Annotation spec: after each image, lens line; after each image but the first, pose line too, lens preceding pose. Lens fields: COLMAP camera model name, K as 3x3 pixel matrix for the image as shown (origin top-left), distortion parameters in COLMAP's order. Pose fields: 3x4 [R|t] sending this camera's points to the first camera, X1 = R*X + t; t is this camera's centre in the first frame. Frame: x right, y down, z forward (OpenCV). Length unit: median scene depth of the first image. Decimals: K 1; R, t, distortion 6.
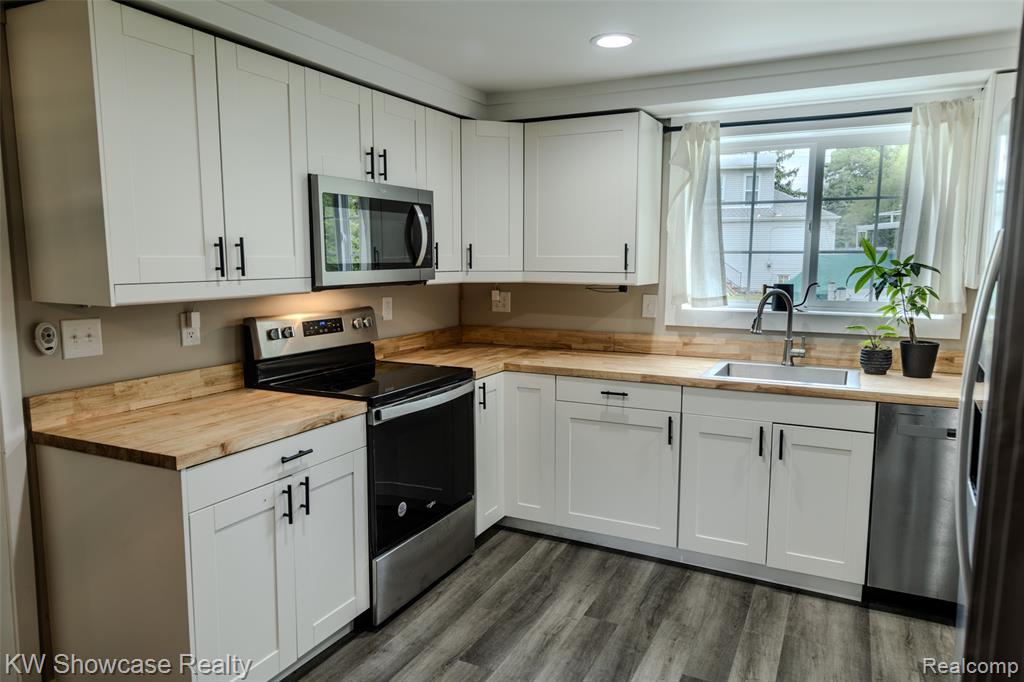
lens RADIAL K [[680.6, 0, 514.2], [0, 680.6, 340.6], [0, 0, 1]] dist [0.008112, 0.001722]
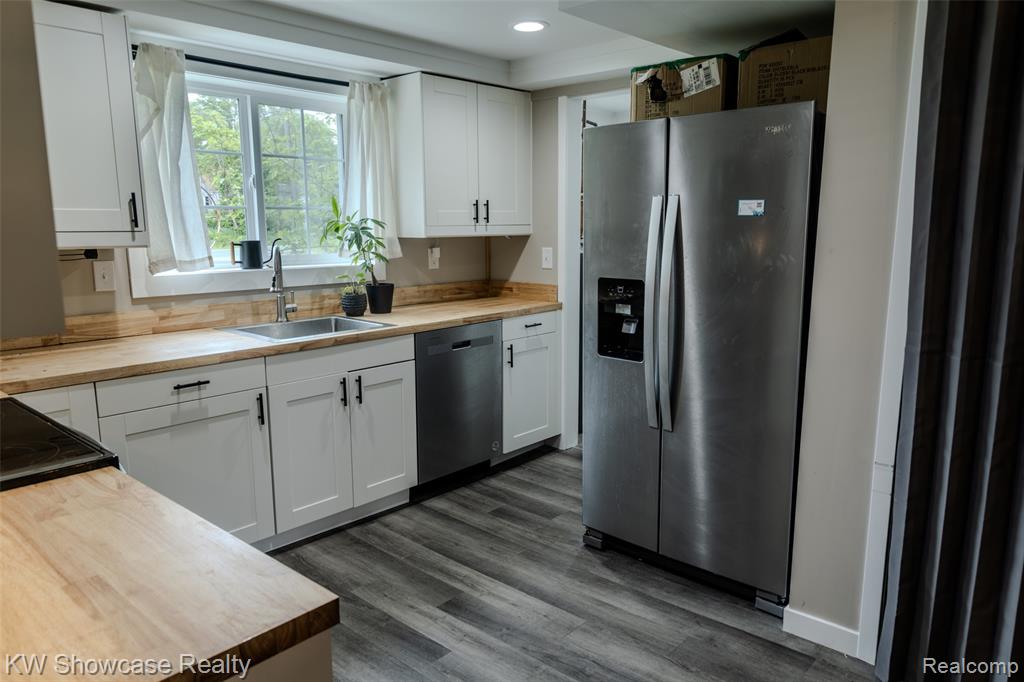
lens RADIAL K [[713.0, 0, 512.0], [0, 713.0, 341.0], [0, 0, 1]] dist [-0.000627, -0.001239]
pose [[0.260163, -0.163952, 0.951543, -0.536203], [0.113569, 0.983834, 0.138464, -0.044846], [-0.958862, 0.072042, 0.274577, 0.415300]]
